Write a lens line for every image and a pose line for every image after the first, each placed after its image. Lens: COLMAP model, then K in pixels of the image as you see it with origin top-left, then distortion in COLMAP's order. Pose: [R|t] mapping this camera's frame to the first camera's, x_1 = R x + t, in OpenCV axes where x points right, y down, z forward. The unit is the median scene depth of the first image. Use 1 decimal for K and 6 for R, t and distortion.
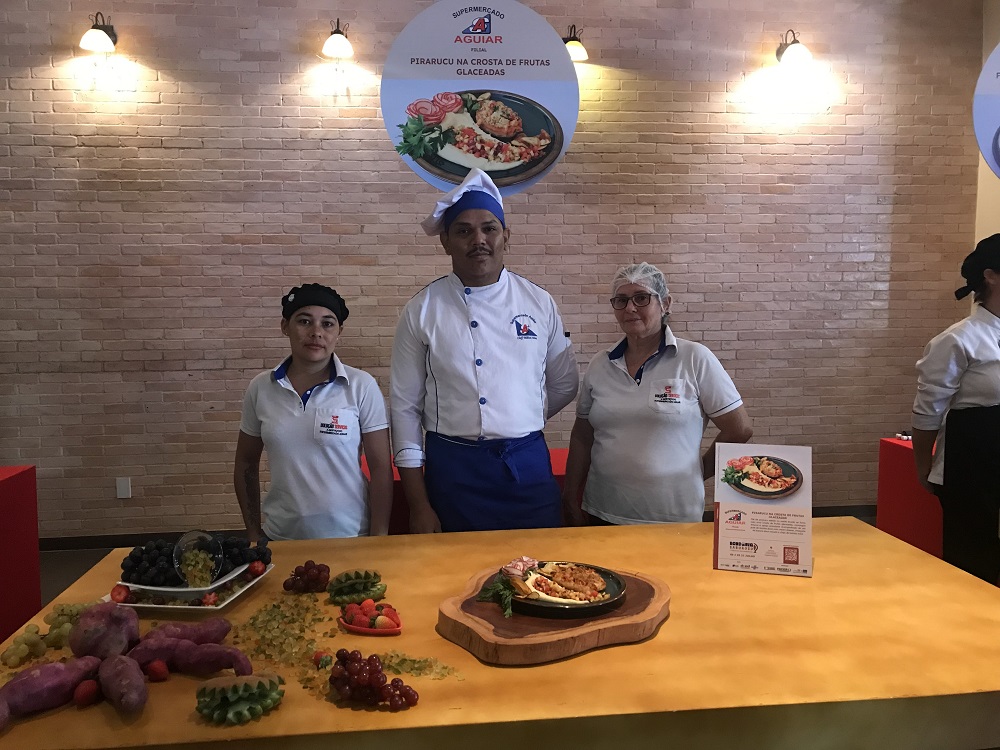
lens RADIAL K [[818.6, 0, 498.3], [0, 818.6, 372.1], [0, 0, 1]] dist [0.025378, -0.039137]
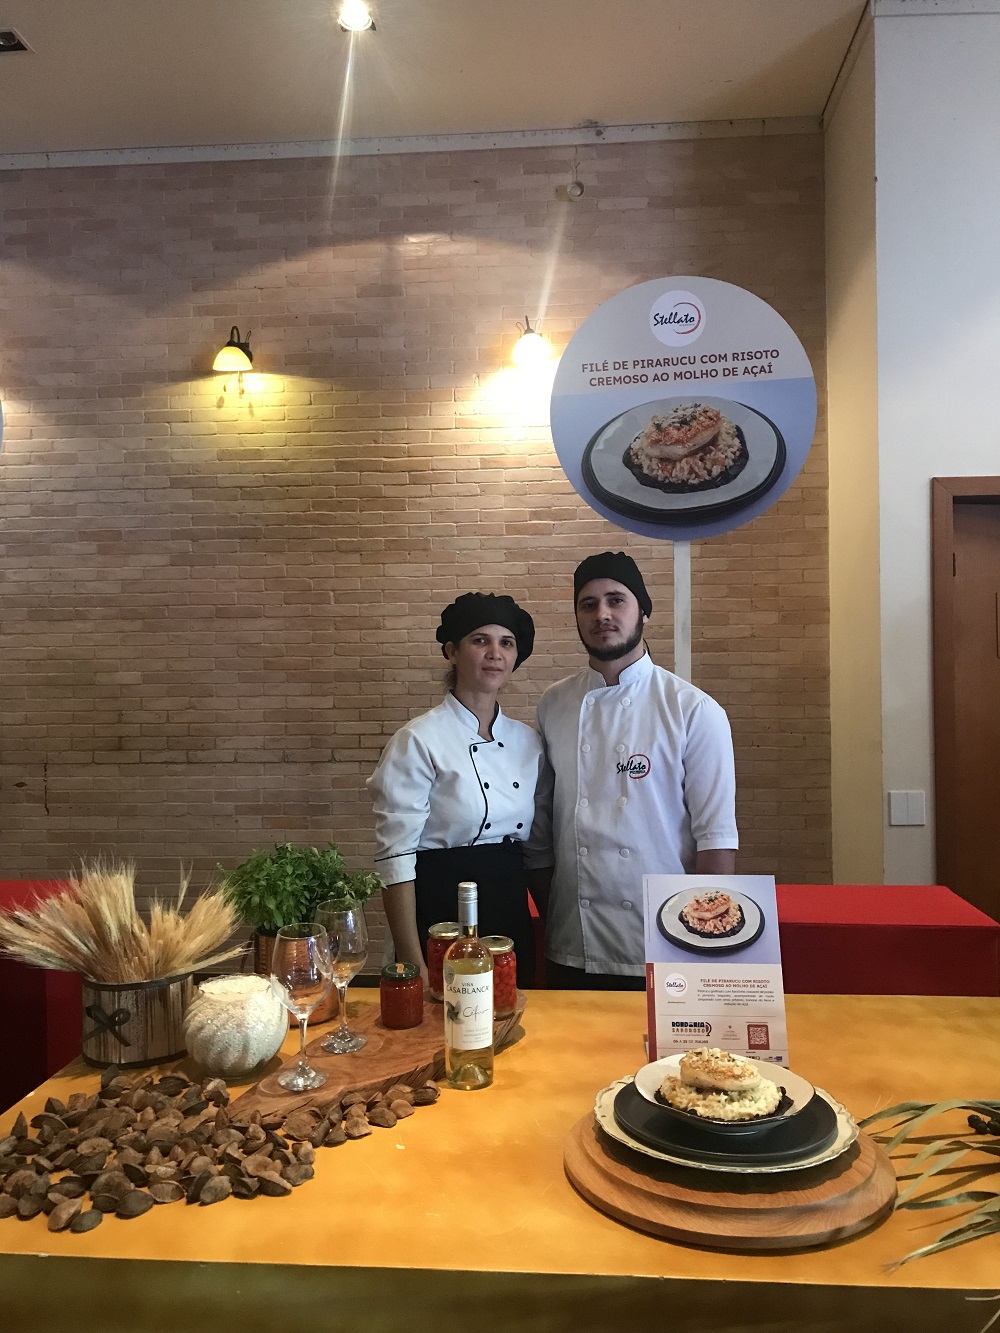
lens RADIAL K [[1091.2, 0, 509.3], [0, 1091.2, 680.8], [0, 0, 1]] dist [0.025378, -0.039137]
pose [[0.982486, 0.002426, -0.186322, 0.505255], [-0.017305, 0.996782, -0.078271, -0.010287], [0.185533, 0.080124, 0.979366, 0.054472]]
